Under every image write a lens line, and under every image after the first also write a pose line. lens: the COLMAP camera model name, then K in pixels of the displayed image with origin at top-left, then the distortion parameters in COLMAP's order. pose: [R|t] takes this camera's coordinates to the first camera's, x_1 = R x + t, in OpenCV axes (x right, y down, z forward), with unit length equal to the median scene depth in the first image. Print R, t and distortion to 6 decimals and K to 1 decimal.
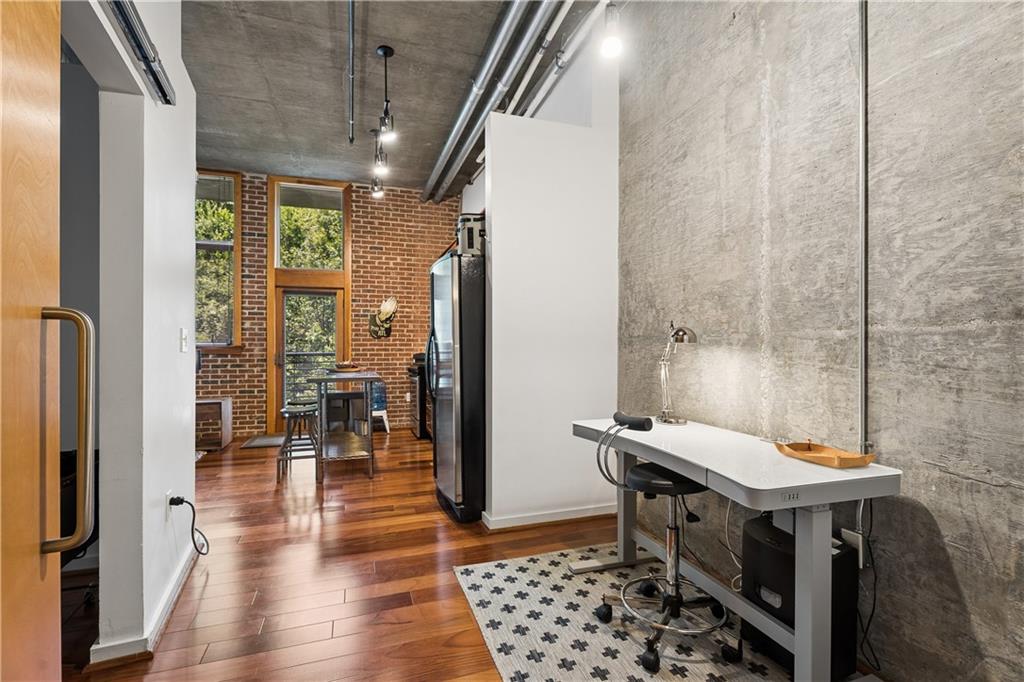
lens RADIAL K [[473.0, 0, 490.3], [0, 473.0, 349.5], [0, 0, 1]] dist [-0.013473, 0.001126]
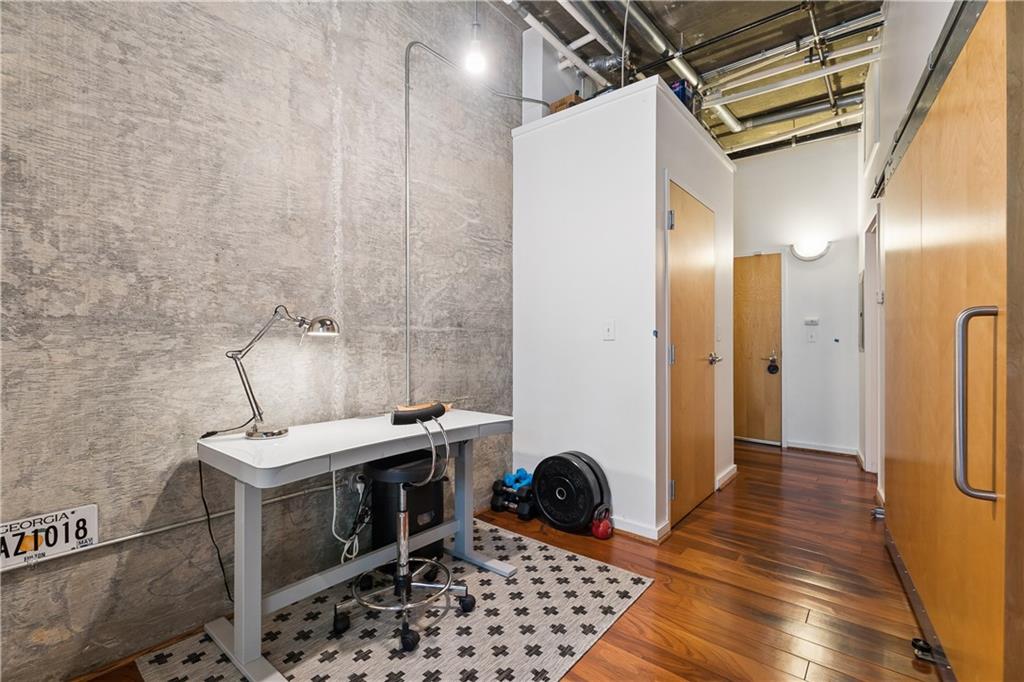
lens RADIAL K [[473.0, 0, 524.2], [0, 473.0, 342.5], [0, 0, 1]] dist [-0.013473, 0.001126]
pose [[-0.595523, 0.001168, 0.803337, -0.608658], [0.006809, 0.999970, 0.003594, 0.002771], [-0.803309, 0.007611, -0.595513, 1.388097]]
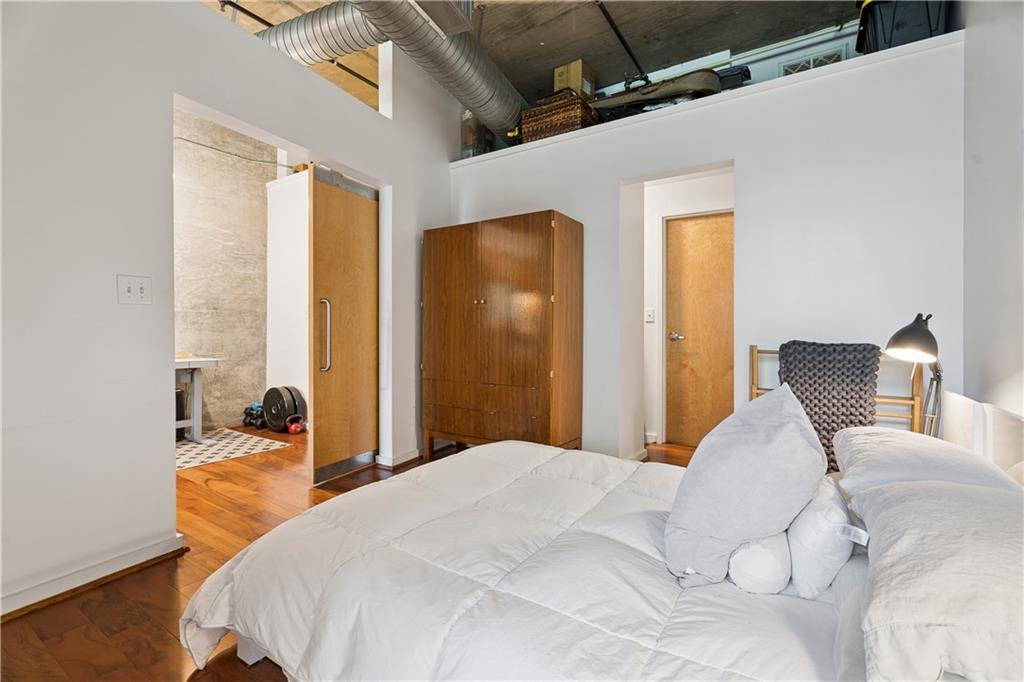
lens RADIAL K [[473.0, 0, 530.6], [0, 473.0, 336.7], [0, 0, 1]] dist [-0.013473, 0.001126]
pose [[-0.683835, -0.004840, 0.729621, -2.171947], [0.003630, 0.999943, 0.010035, 0.079406], [-0.729628, 0.009510, -0.683778, 1.125060]]
